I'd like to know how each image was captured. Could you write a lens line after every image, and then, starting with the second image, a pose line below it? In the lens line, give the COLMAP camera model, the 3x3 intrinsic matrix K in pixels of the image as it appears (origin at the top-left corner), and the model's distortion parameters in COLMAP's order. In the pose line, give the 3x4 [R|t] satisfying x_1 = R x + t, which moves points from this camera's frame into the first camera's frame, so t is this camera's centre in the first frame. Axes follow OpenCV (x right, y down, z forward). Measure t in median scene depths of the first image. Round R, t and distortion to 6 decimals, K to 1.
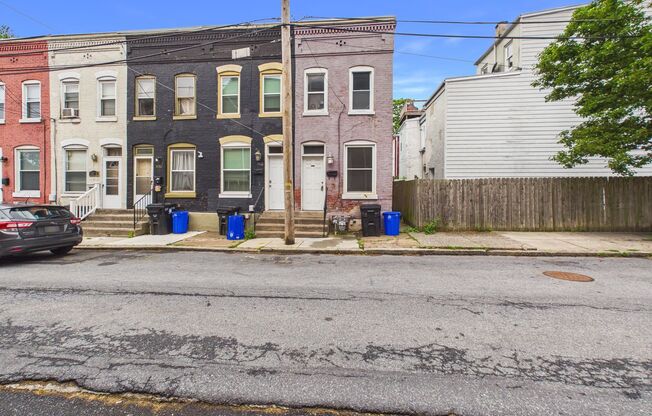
lens RADIAL K [[268.1, 0, 325.8], [0, 268.1, 203.8], [0, 0, 1]] dist [0.001547, -0.000223]
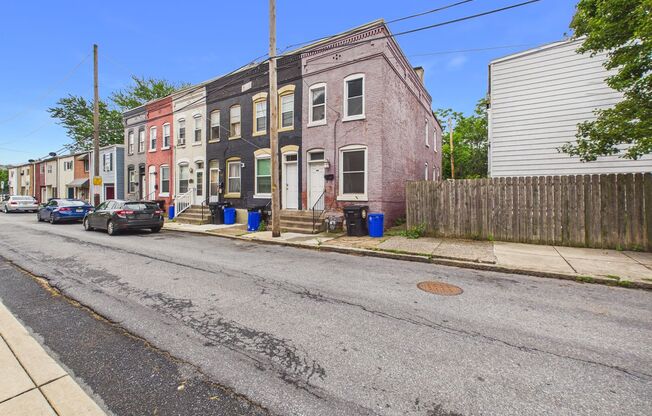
lens RADIAL K [[268.1, 0, 322.6], [0, 268.1, 204.1], [0, 0, 1]] dist [0.001547, -0.000223]
pose [[0.892911, 0.019030, -0.449830, 0.508983], [-0.020423, 0.999790, 0.001756, -0.003160], [0.449769, 0.007619, 0.893112, 0.008423]]
